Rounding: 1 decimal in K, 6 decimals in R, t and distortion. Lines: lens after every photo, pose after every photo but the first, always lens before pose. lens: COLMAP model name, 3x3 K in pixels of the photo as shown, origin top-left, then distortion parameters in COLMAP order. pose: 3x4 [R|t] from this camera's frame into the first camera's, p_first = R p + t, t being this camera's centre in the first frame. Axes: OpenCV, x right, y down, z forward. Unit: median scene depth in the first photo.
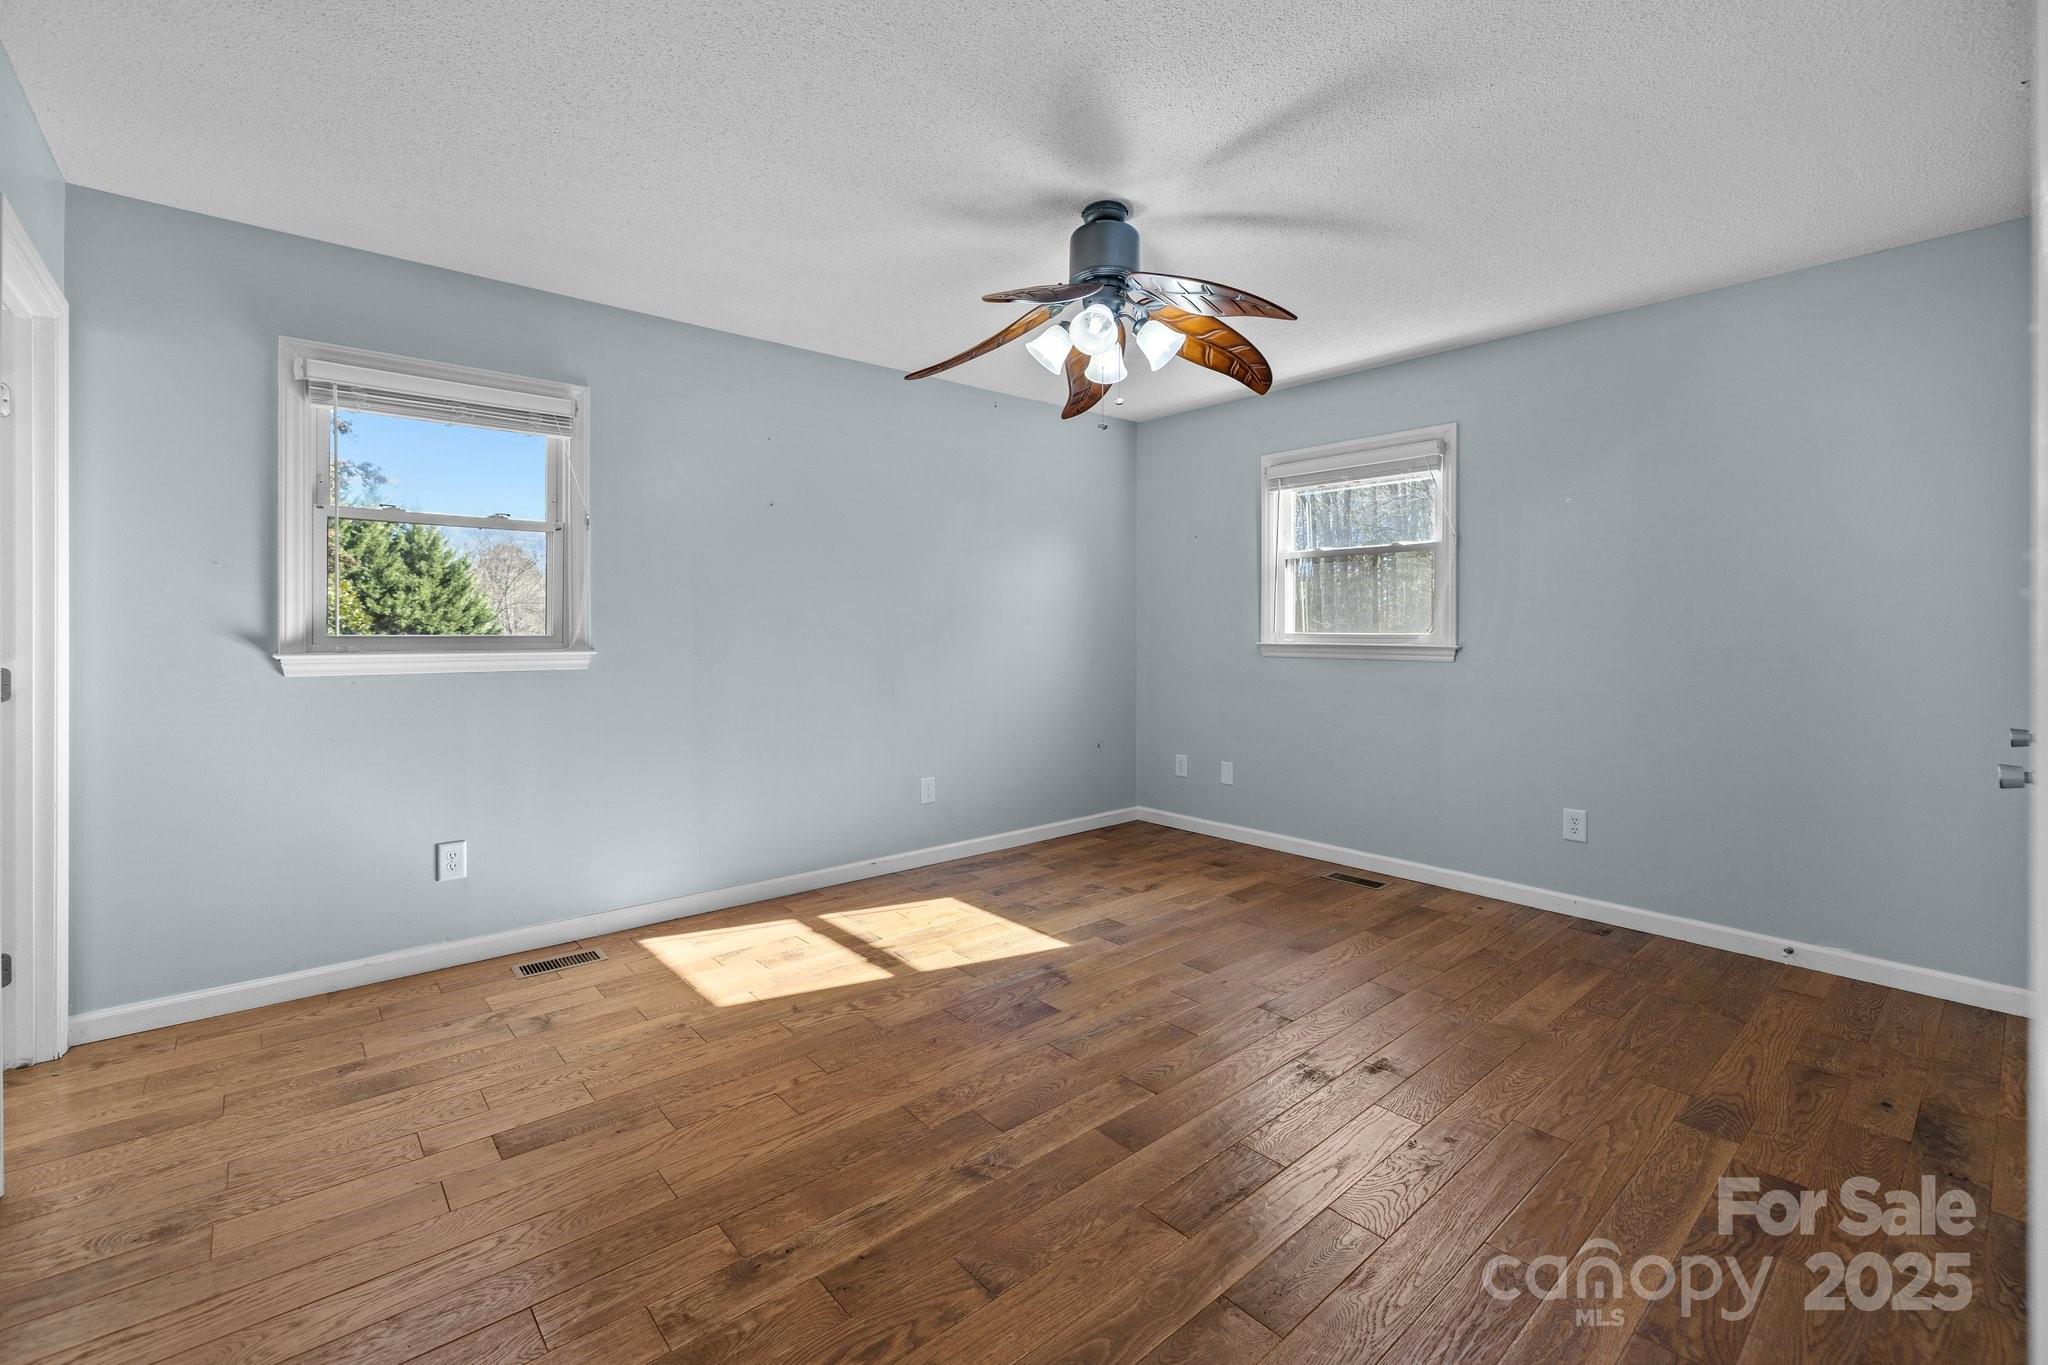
lens RADIAL K [[867.3, 0, 1013.5], [0, 867.3, 654.4], [0, 0, 1]] dist [0.000357, 0.000797]
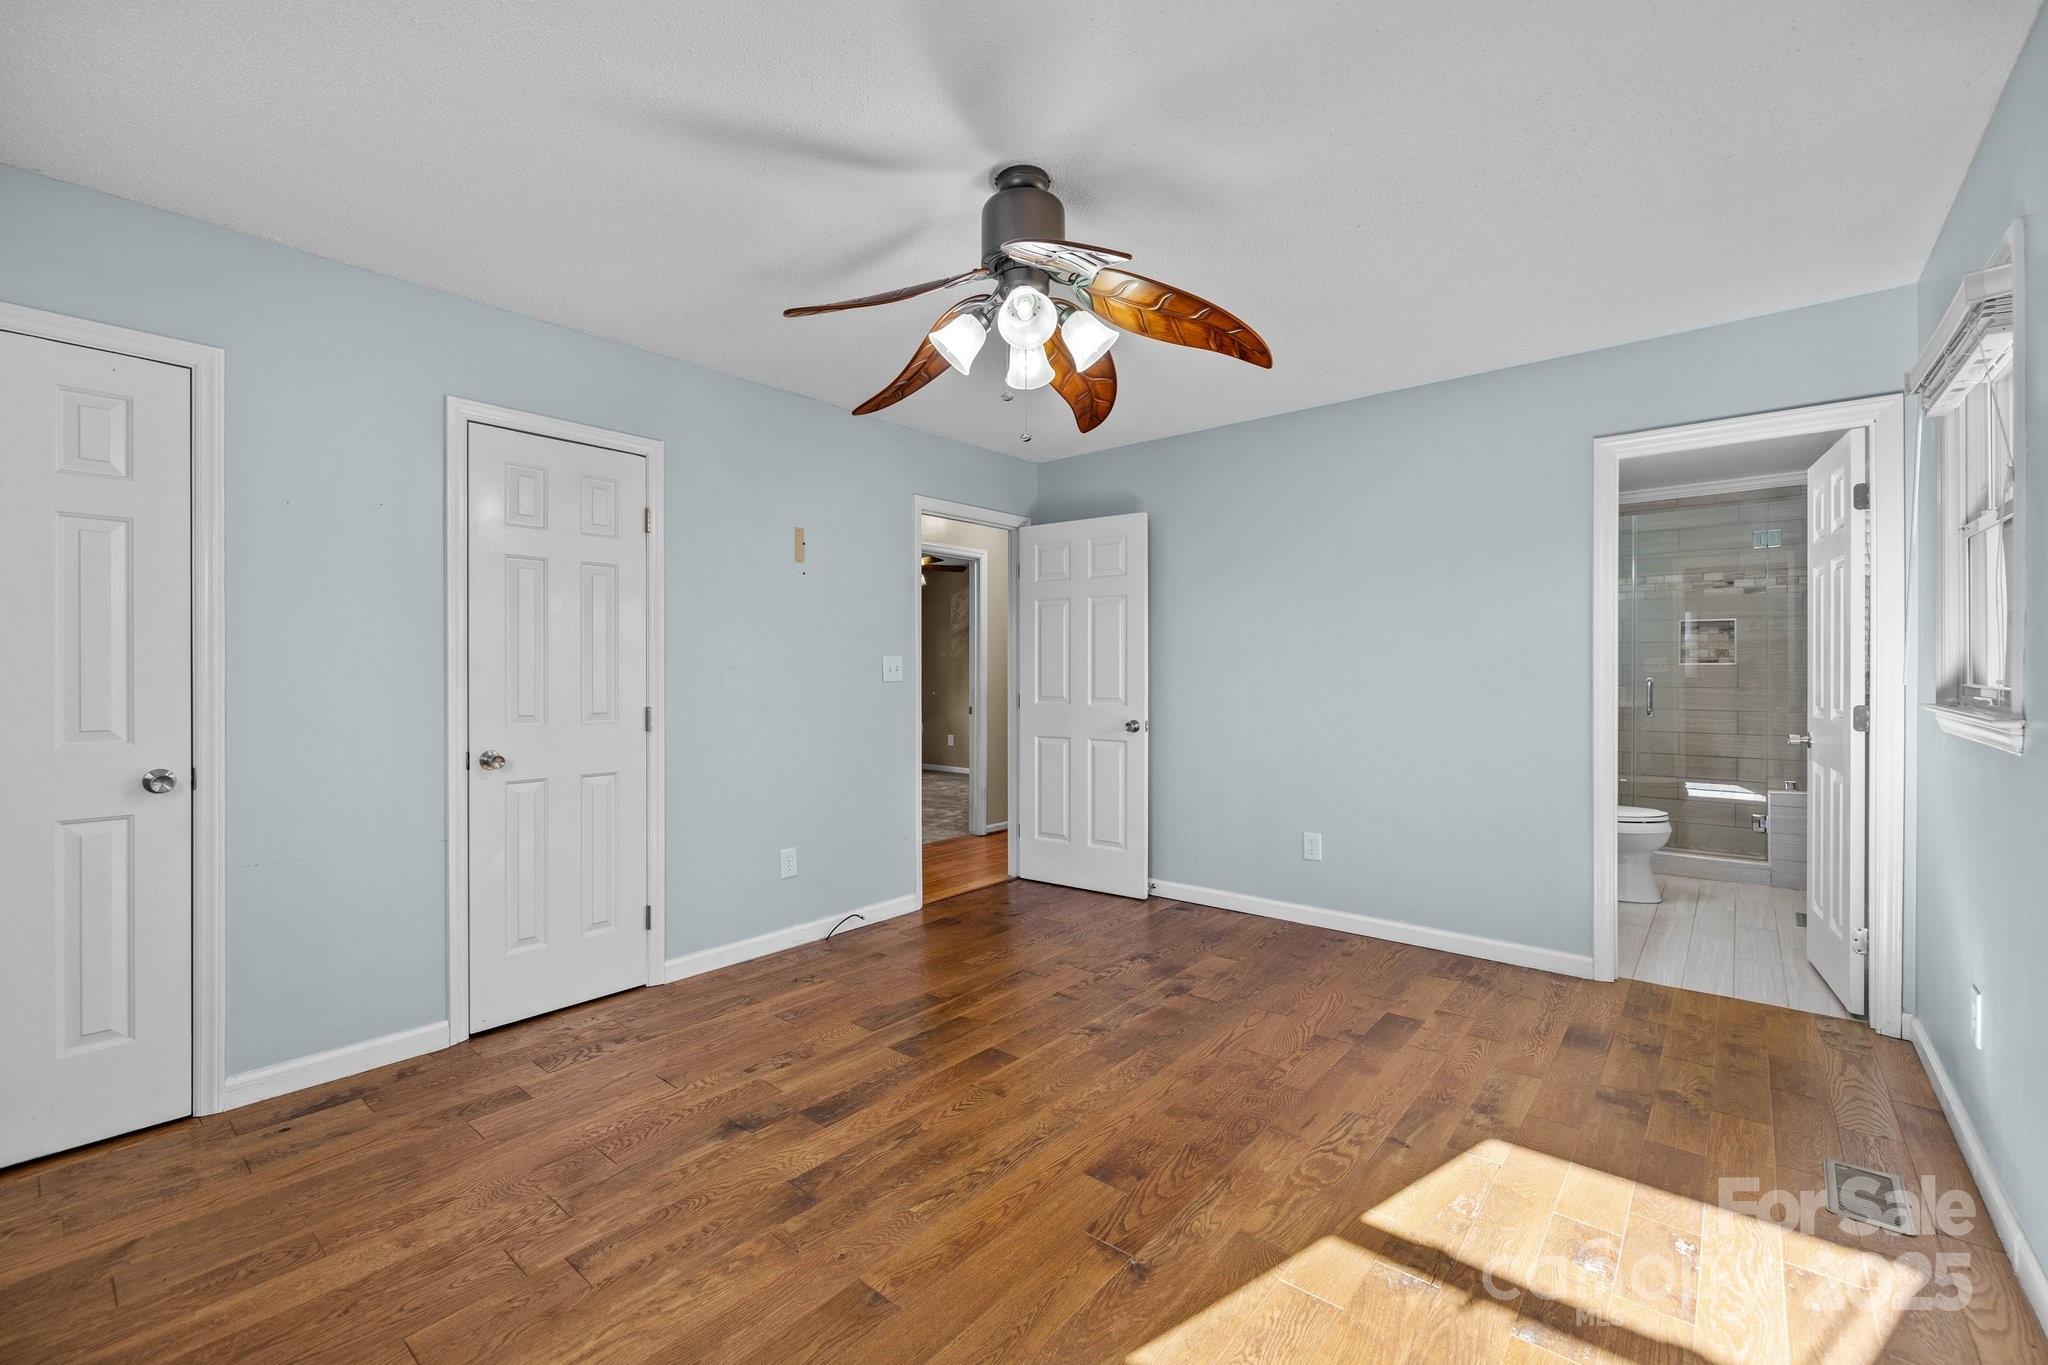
lens RADIAL K [[860.0, 0, 1024.0], [0, 860.0, 682.5], [0, 0, 1]] dist [0.001245, -0.000275]
pose [[-0.984750, 0.004081, -0.173930, 0.251221], [-0.003779, 0.998987, 0.044834, -0.063656], [0.173936, 0.044807, -0.983737, 1.816672]]
